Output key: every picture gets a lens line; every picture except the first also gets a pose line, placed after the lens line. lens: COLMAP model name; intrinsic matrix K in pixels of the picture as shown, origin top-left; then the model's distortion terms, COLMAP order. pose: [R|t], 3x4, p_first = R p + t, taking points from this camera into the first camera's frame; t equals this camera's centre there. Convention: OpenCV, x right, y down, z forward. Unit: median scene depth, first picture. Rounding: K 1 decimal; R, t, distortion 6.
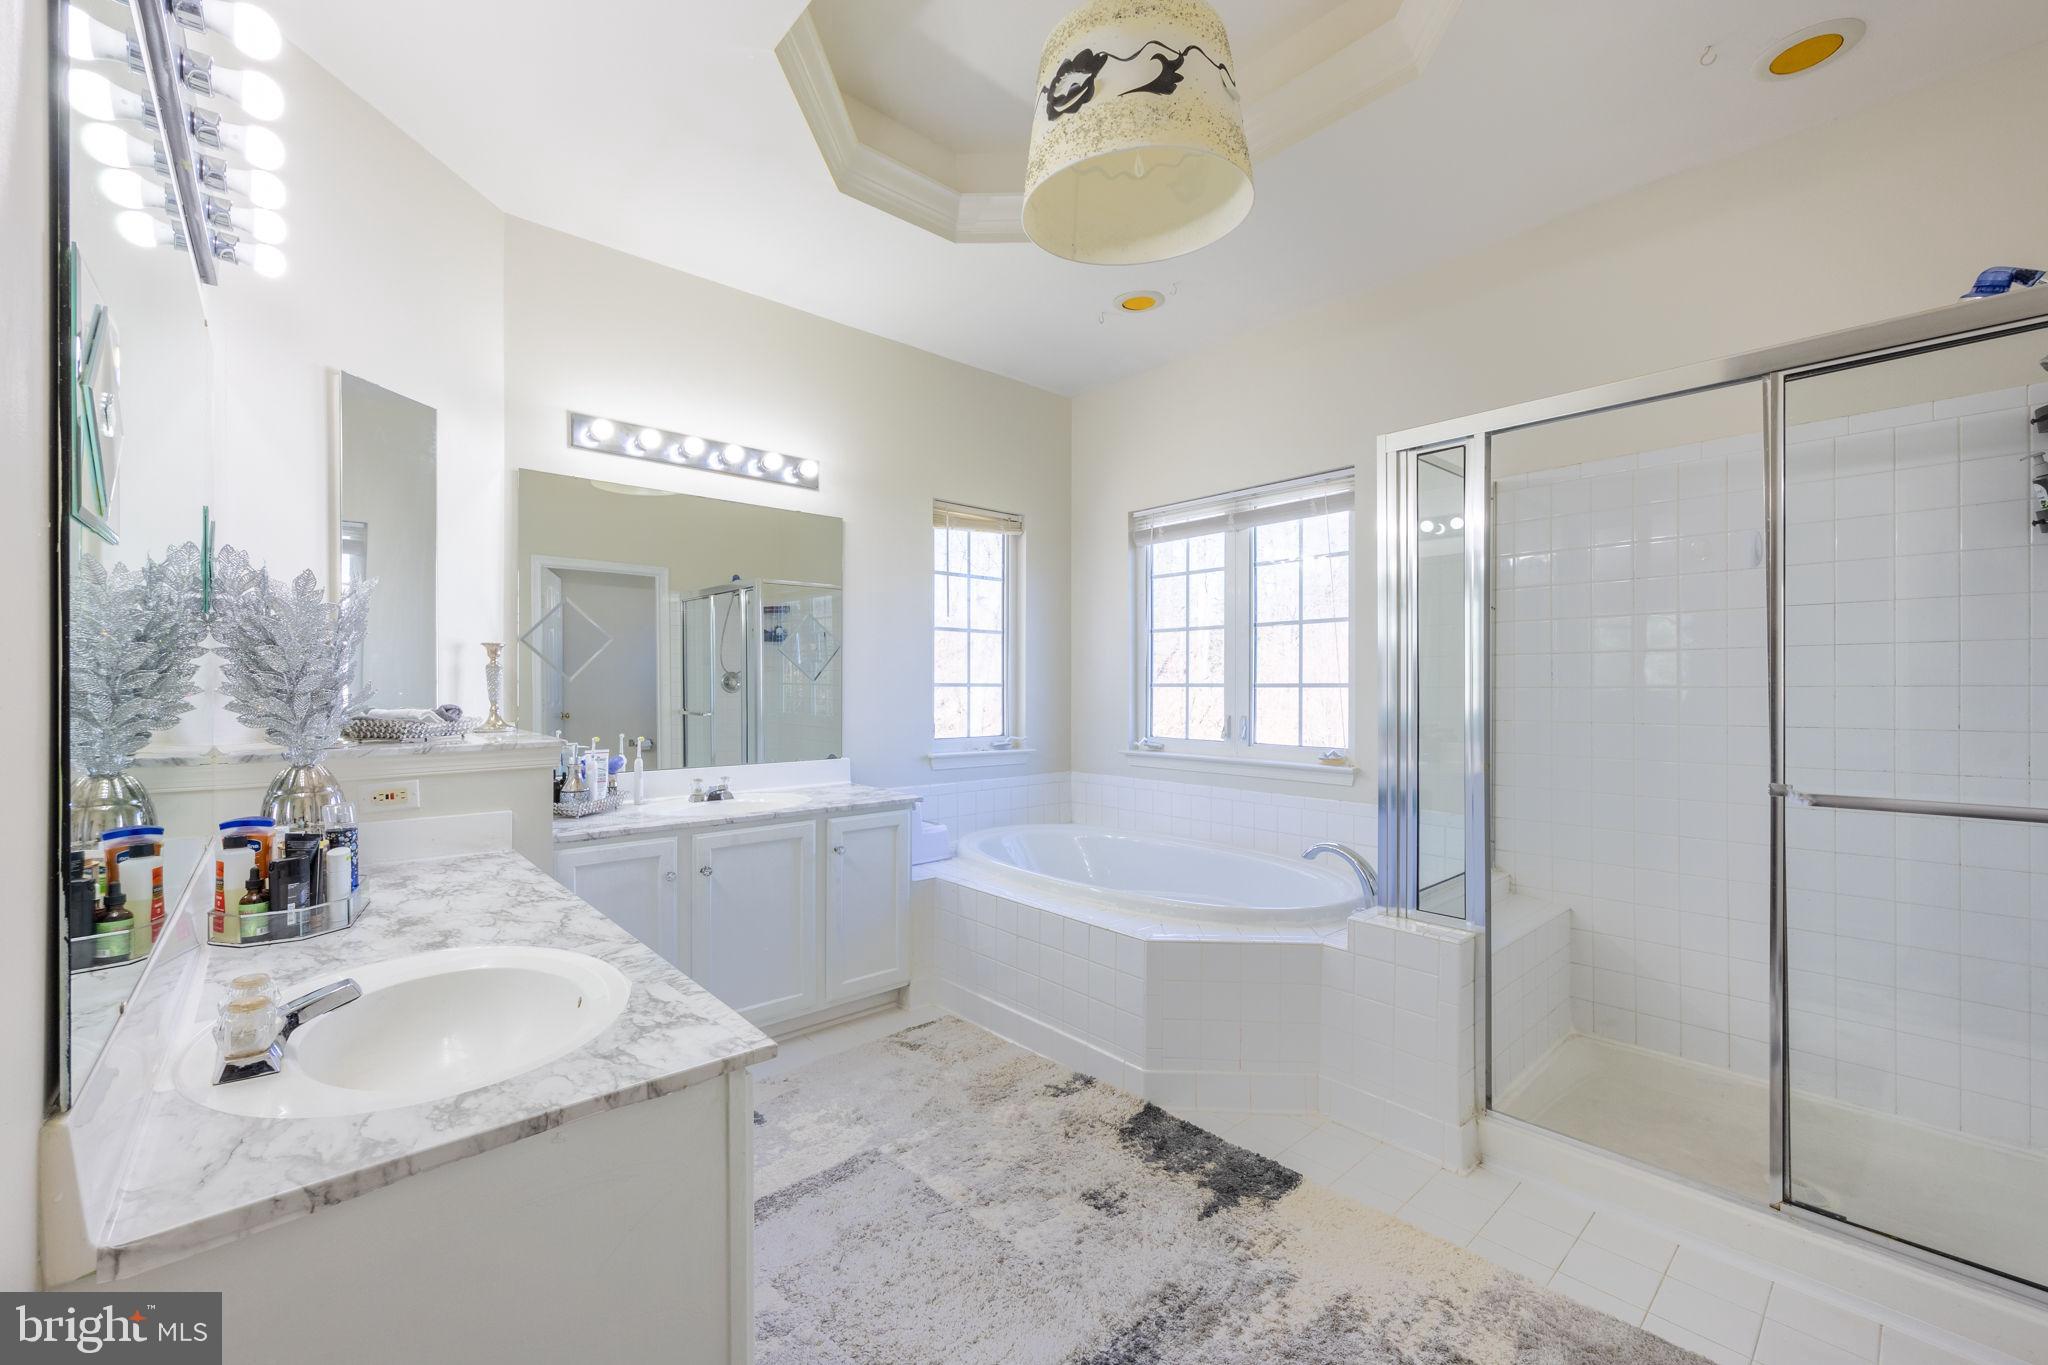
lens RADIAL K [[828.5, 0, 1036.4], [0, 828.5, 686.6], [0, 0, 1]] dist [0.002540, 0.000150]
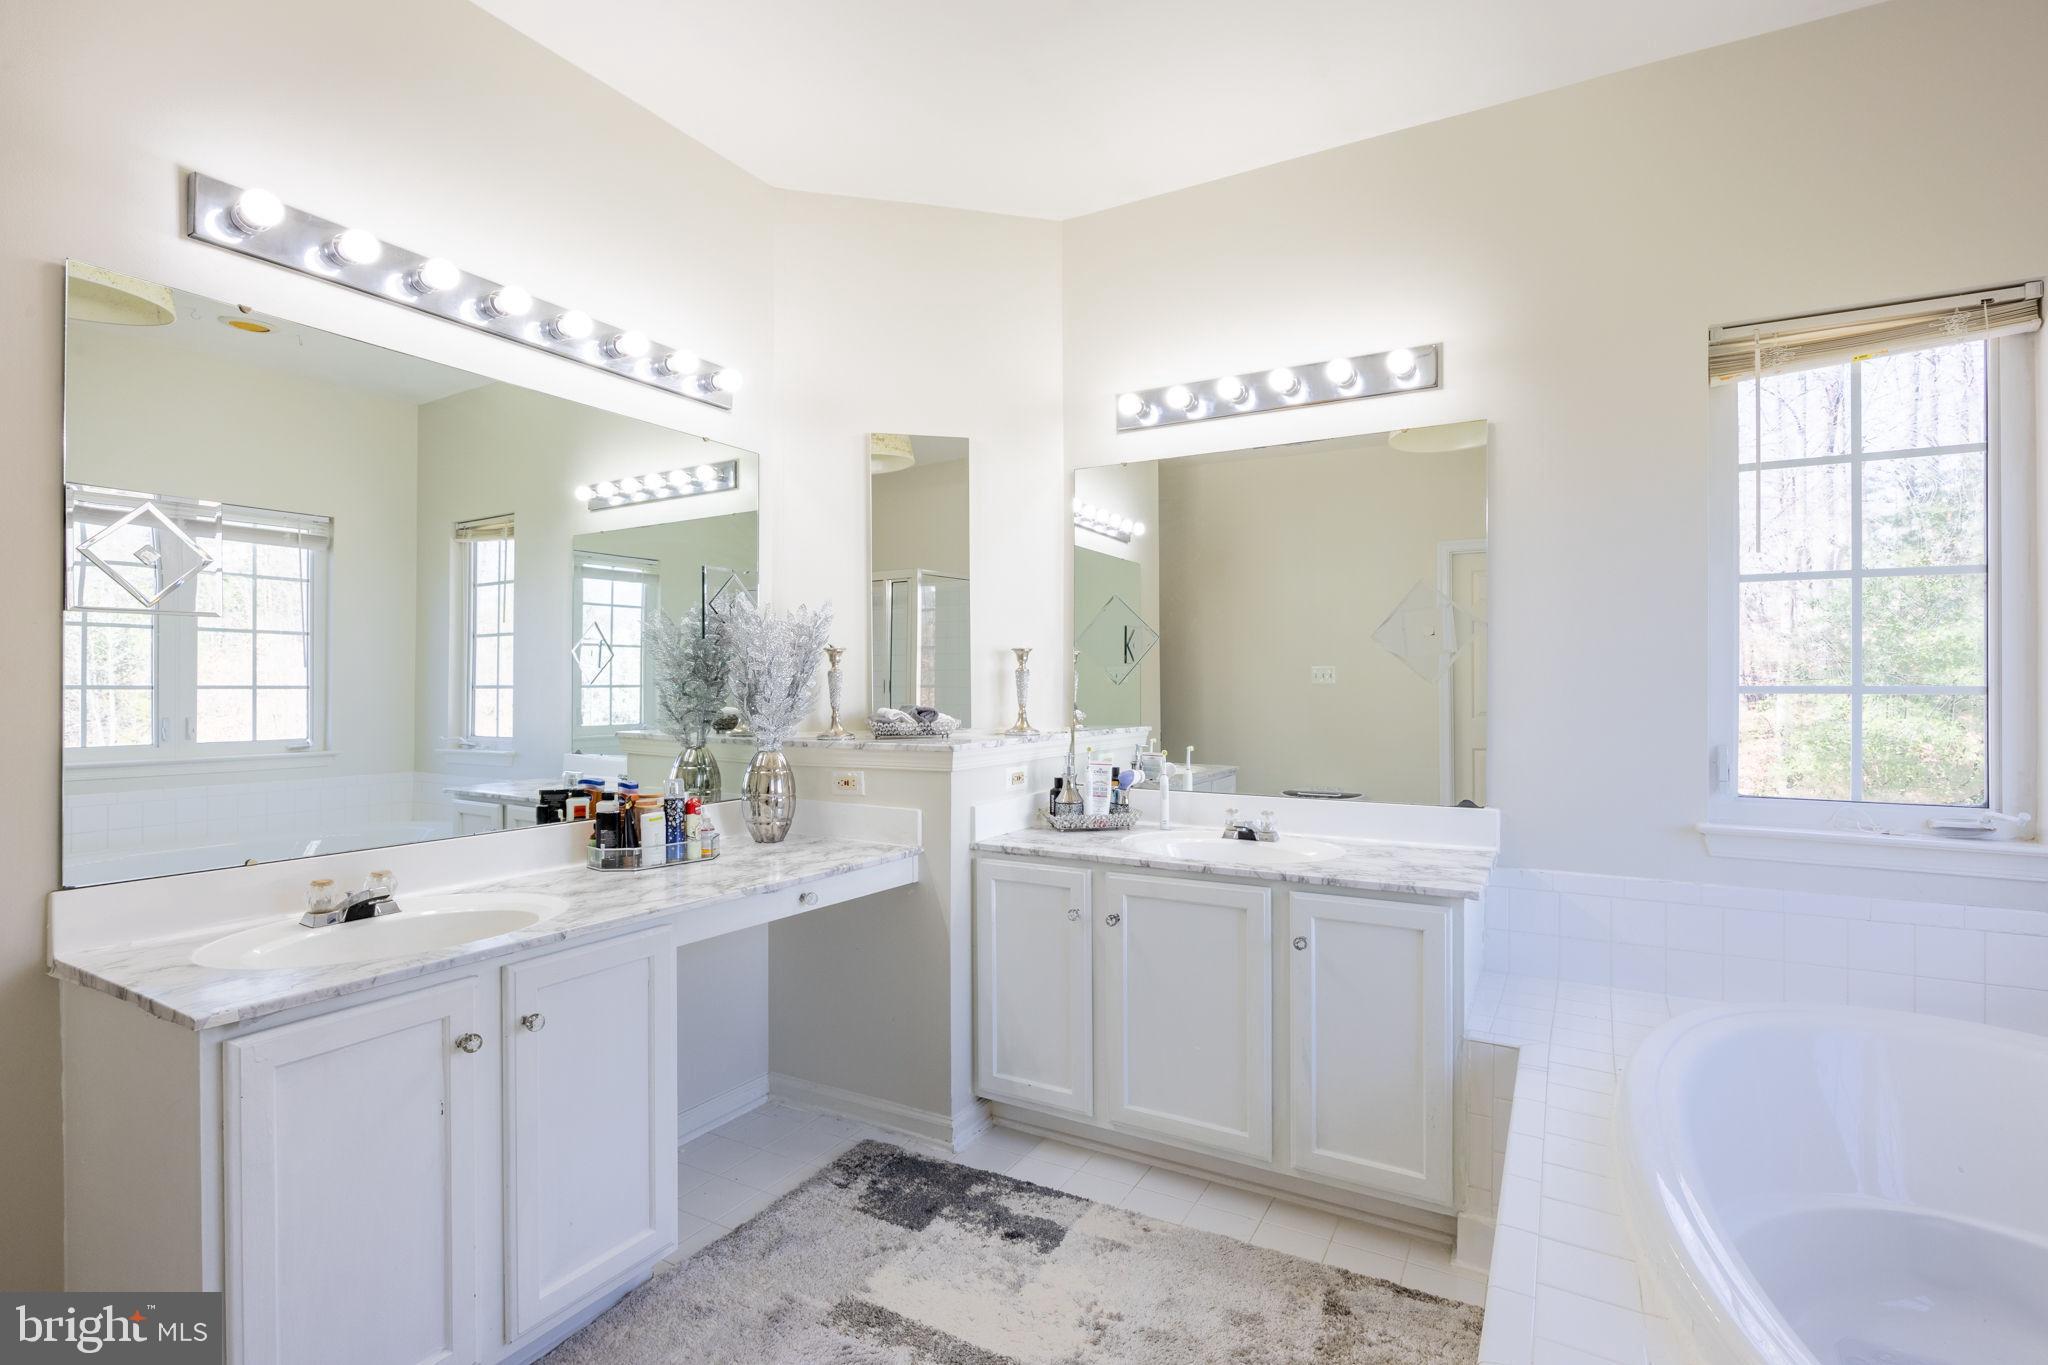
lens RADIAL K [[955.6, 0, 1029.5], [0, 955.6, 681.3], [0, 0, 1]] dist [-0.012286, -0.000477]
pose [[0.311367, -0.007341, -0.950261, 0.411086], [-0.003412, 0.999955, -0.008843, -0.000752], [0.950284, 0.005996, 0.311328, 0.565958]]
